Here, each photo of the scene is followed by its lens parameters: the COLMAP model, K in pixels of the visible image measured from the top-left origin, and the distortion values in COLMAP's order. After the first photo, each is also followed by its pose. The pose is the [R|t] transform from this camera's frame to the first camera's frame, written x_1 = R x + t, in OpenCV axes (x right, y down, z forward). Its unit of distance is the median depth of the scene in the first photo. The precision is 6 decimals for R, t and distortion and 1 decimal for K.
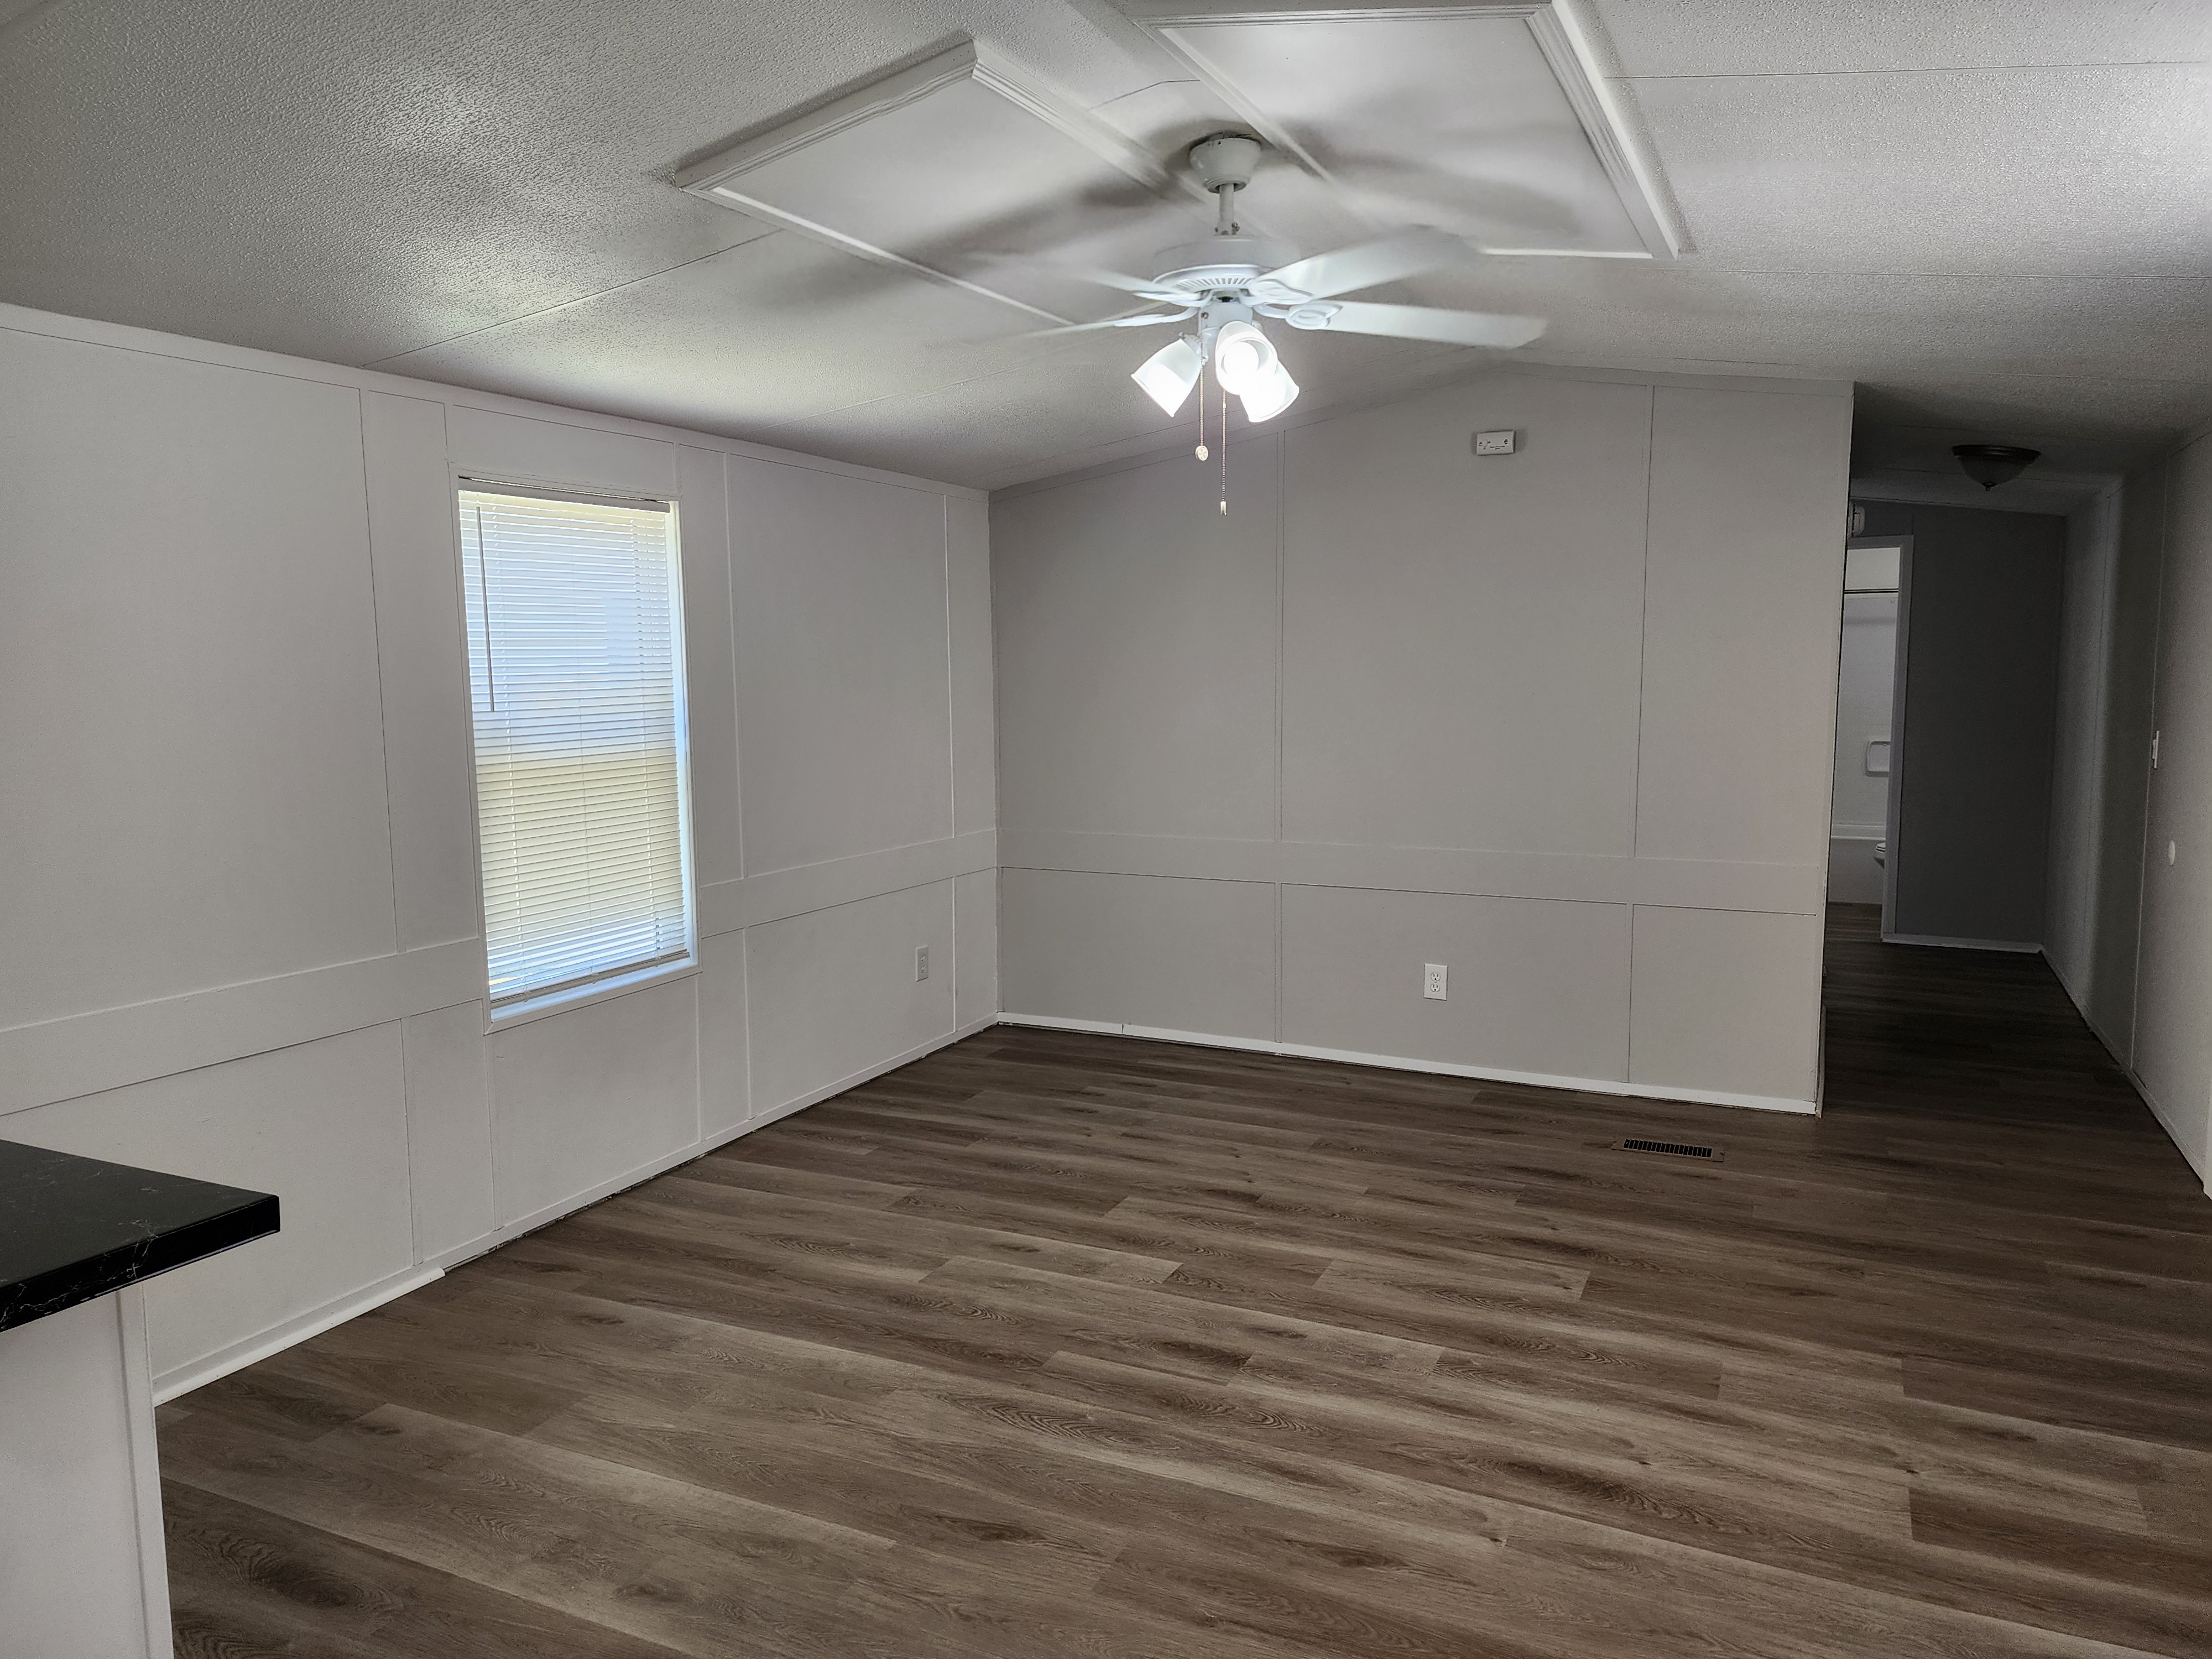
lens RADIAL K [[1463.2, 0, 1093.6], [0, 1463.2, 830.1], [0, 0, 1]] dist [0.003270, -0.000858]
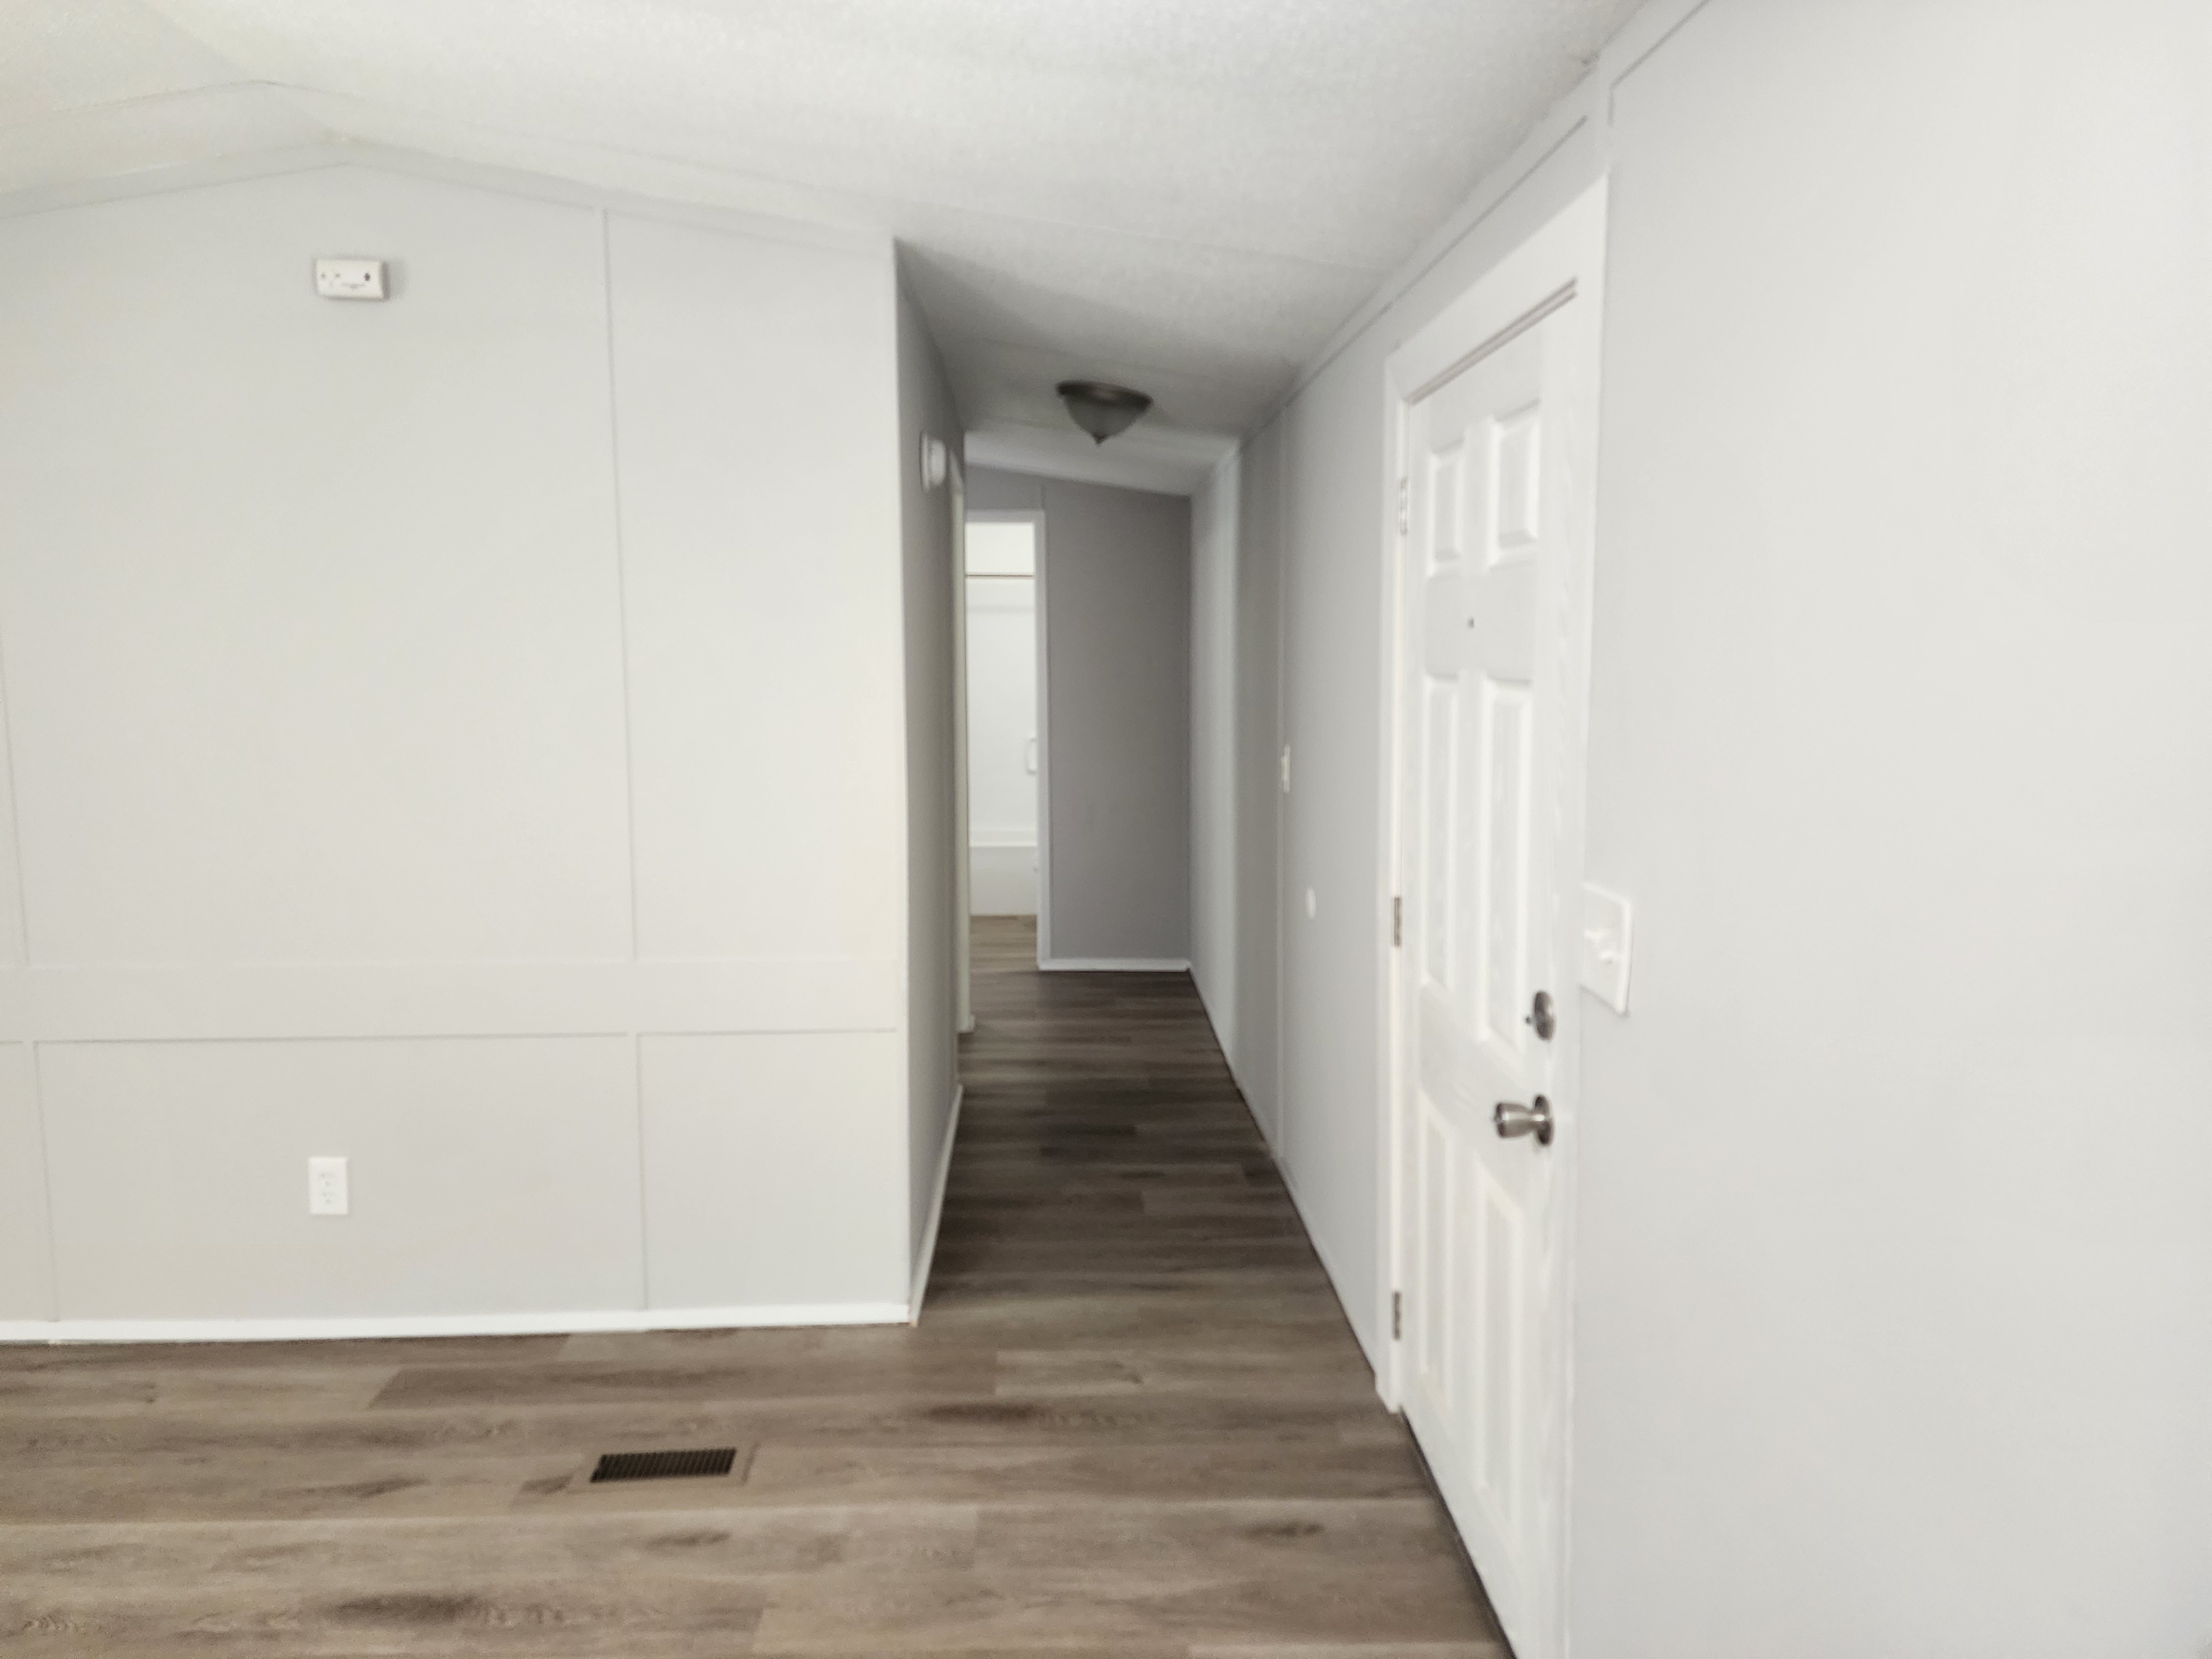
lens RADIAL K [[1463.2, 0, 1108.7], [0, 1463.2, 830.1], [0, 0, 1]] dist [0.003270, -0.000858]
pose [[0.868719, -0.051472, 0.492624, 0.237222], [0.048402, 0.998647, 0.018990, -0.040260], [-0.492935, 0.007347, 0.870035, 0.341305]]
